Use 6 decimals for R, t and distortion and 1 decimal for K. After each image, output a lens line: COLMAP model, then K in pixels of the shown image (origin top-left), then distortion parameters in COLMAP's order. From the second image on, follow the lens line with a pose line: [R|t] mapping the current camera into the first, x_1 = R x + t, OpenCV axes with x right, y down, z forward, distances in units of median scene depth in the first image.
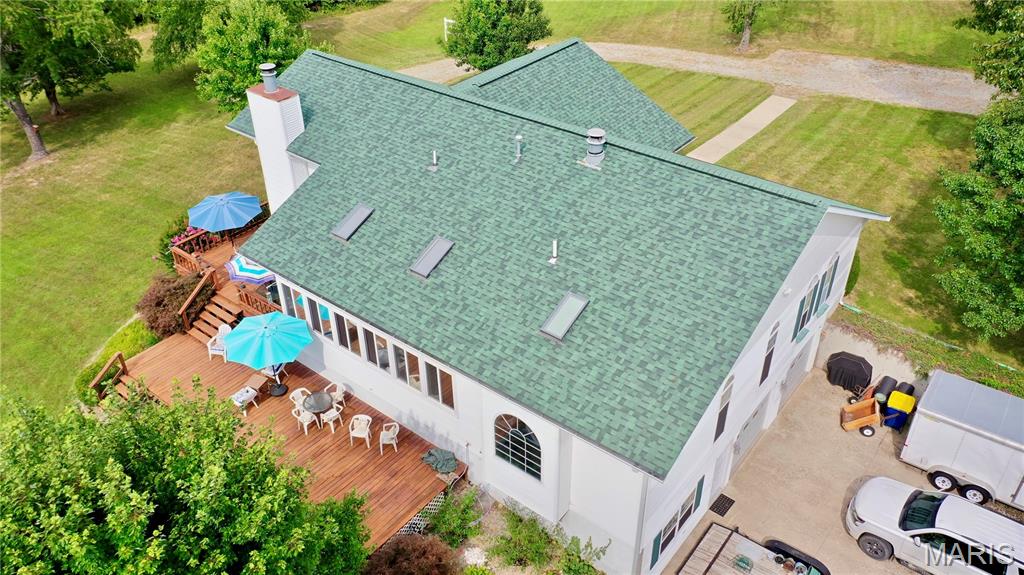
lens RADIAL K [[798.3, 0, 512.8], [0, 798.3, 283.8], [0, 0, 1]] dist [0.007791, 0.000229]
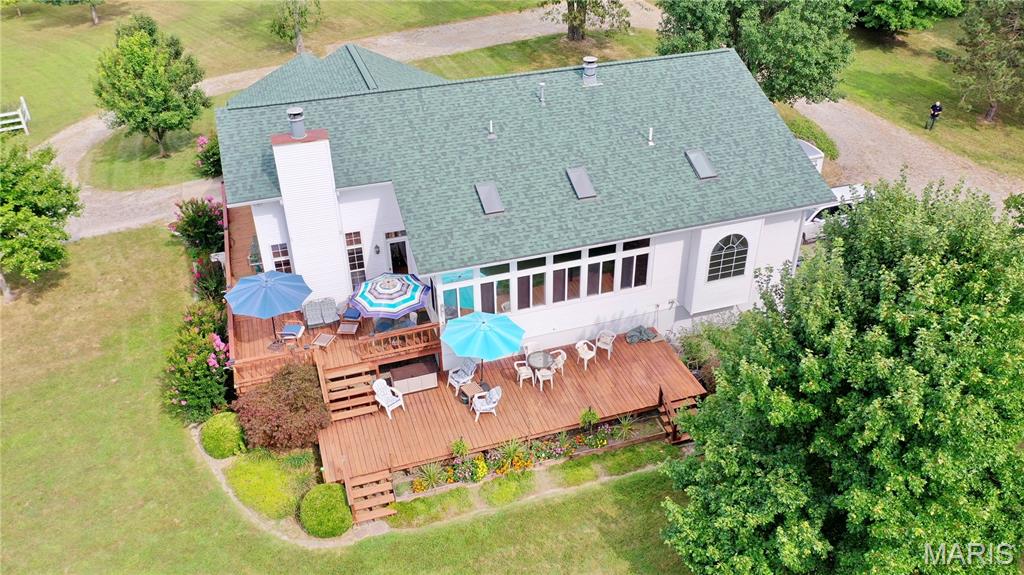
lens RADIAL K [[798.3, 0, 512.4], [0, 798.3, 284.6], [0, 0, 1]] dist [0.007791, 0.000229]
pose [[0.552073, -0.447323, 0.703646, -0.575374], [0.477992, 0.861260, 0.172495, -0.085451], [-0.683184, 0.241107, 0.689295, 0.145954]]
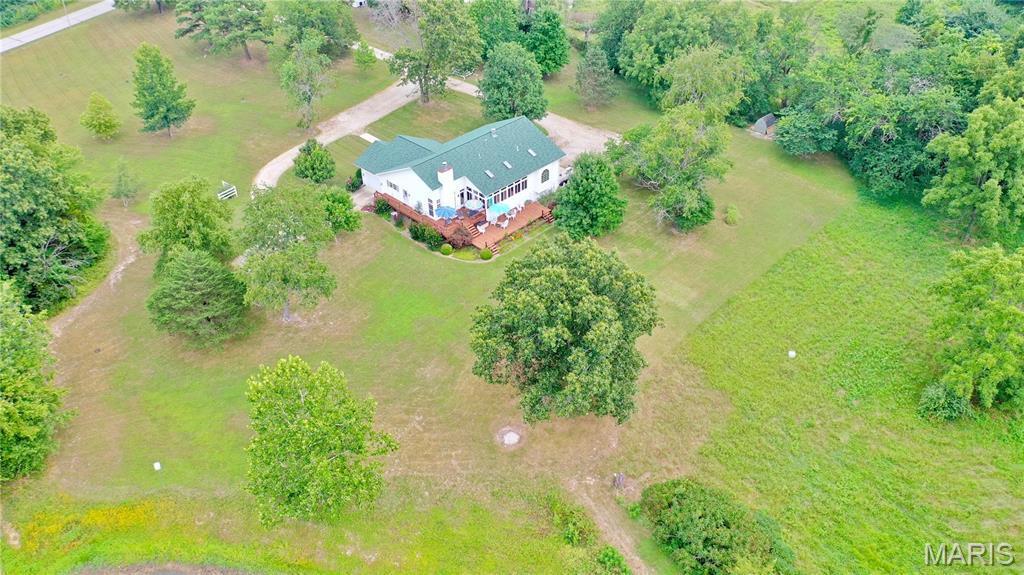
lens RADIAL K [[798.3, 0, 512.4], [0, 798.3, 289.3], [0, 0, 1]] dist [0.007791, 0.000229]
pose [[0.104623, -0.585712, 0.803739, -2.225093], [0.573999, 0.695539, 0.432146, -0.796232], [-0.812145, 0.416133, 0.408967, -0.314587]]
